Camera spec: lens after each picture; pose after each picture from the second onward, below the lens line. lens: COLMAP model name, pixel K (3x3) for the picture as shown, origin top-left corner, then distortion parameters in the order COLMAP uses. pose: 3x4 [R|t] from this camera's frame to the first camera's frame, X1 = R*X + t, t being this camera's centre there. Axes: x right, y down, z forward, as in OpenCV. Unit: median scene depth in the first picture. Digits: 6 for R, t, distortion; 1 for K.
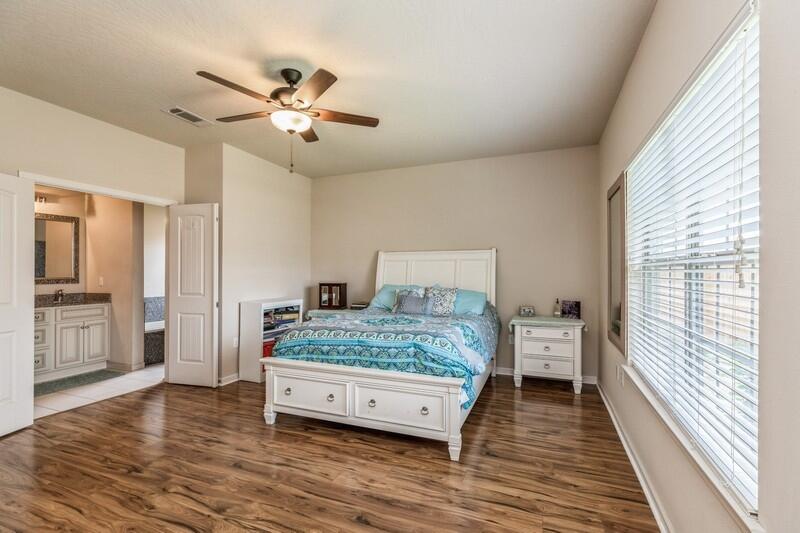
lens RADIAL K [[359.7, 0, 401.9], [0, 359.7, 268.4], [0, 0, 1]] dist [0.003022, -0.000523]
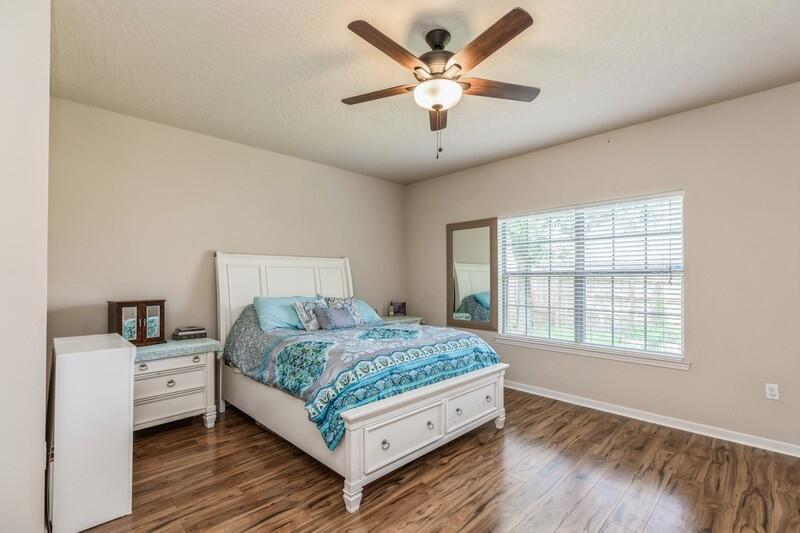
lens RADIAL K [[359.7, 0, 394.5], [0, 359.7, 271.2], [0, 0, 1]] dist [0.003022, -0.000523]
pose [[0.412480, 0.017197, 0.910804, -0.971012], [-0.009499, 0.999849, -0.014577, -0.002864], [-0.910917, -0.002639, 0.412581, 0.671760]]
